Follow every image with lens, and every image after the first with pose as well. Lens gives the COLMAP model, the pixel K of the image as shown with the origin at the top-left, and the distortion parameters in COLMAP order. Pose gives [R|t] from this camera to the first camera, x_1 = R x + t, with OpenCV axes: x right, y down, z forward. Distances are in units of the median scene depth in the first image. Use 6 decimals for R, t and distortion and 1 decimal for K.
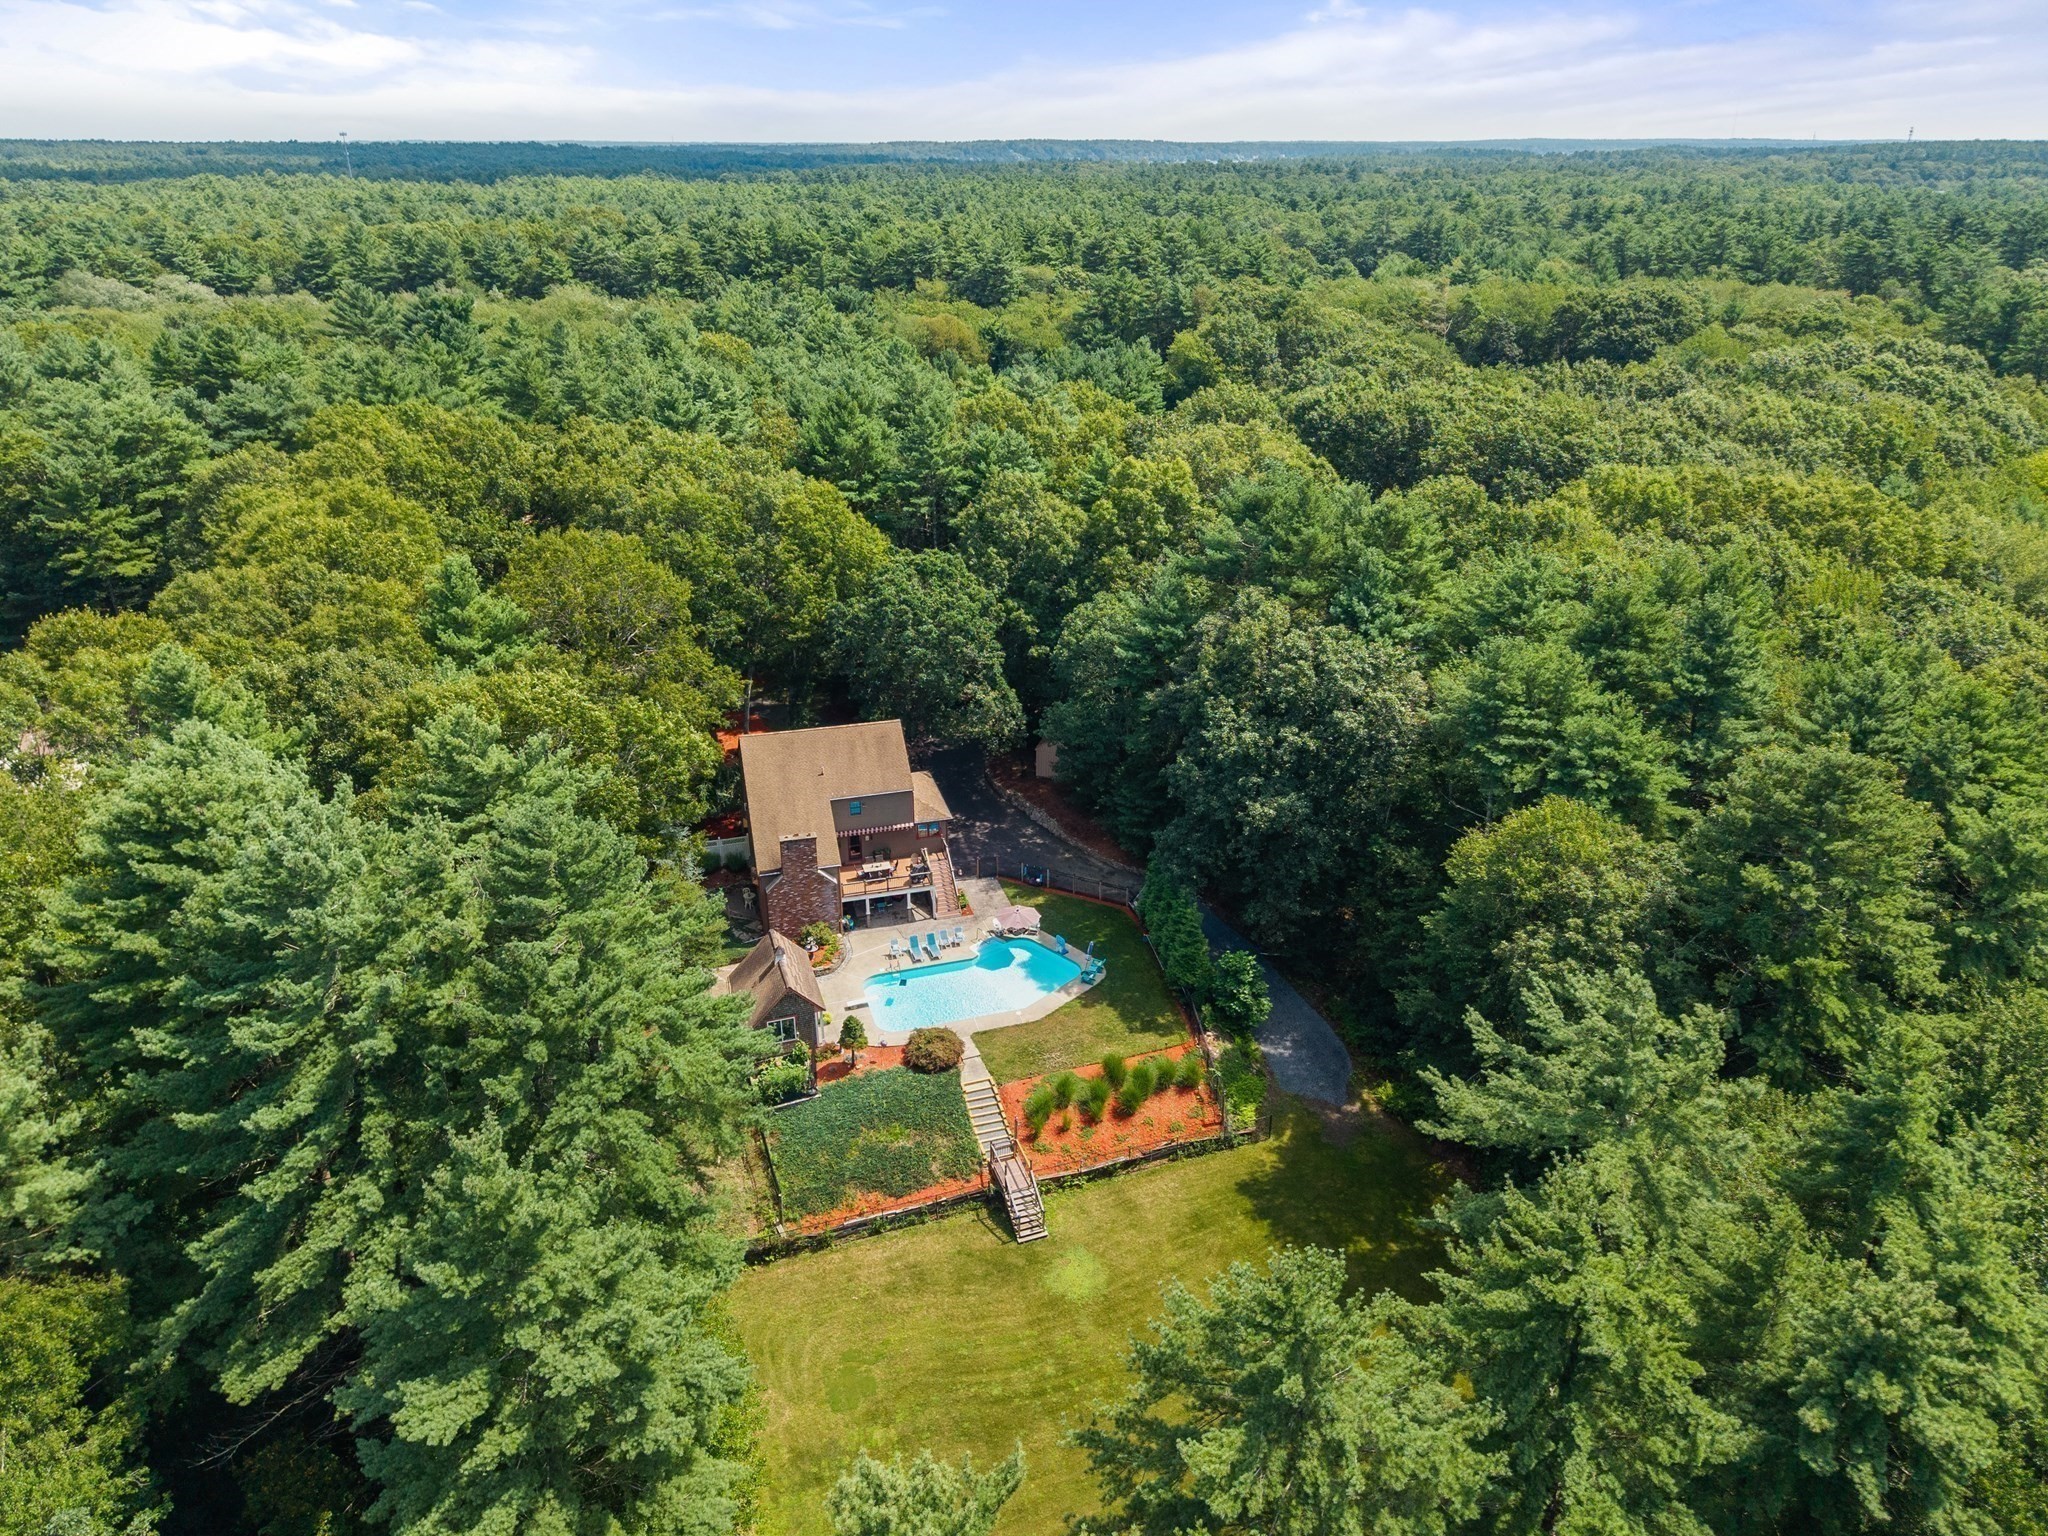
lens RADIAL K [[1432.8, 0, 1023.9], [0, 1432.8, 769.9], [0, 0, 1]] dist [-0.001953, -0.005661]
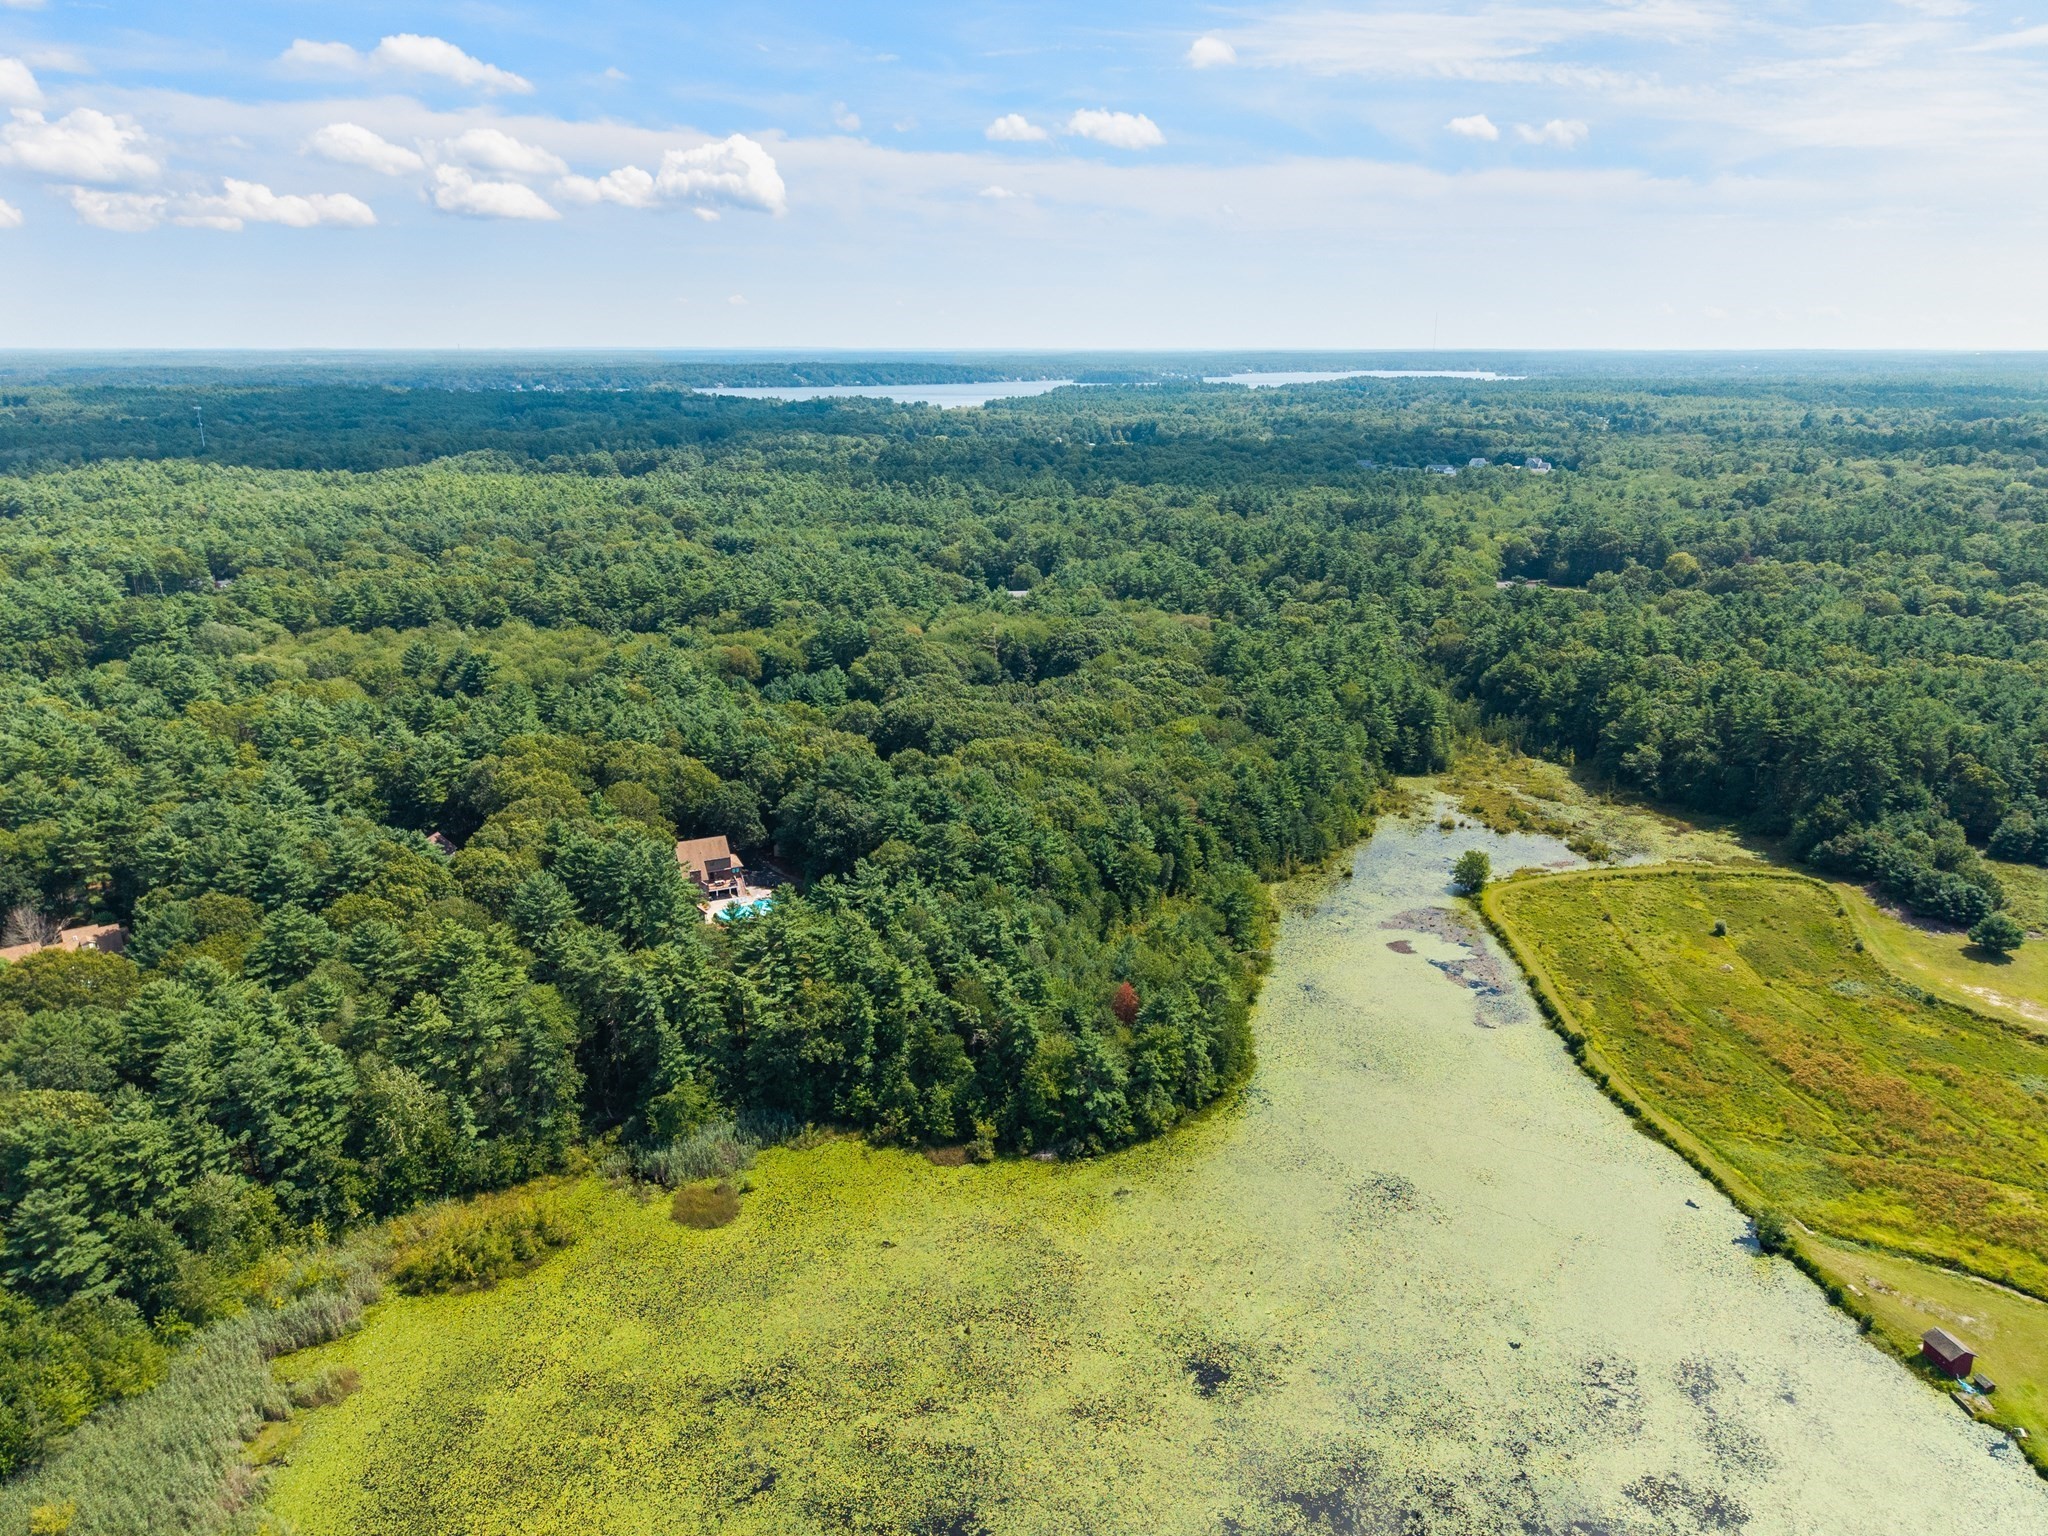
lens RADIAL K [[1432.8, 0, 1152.8], [0, 1432.8, 763.9], [0, 0, 1]] dist [-0.001953, -0.005661]
pose [[0.975081, -0.039525, 0.218301, 0.139717], [0.066153, 0.991038, -0.116052, 0.222383], [-0.211758, 0.127601, 0.968956, -2.137876]]
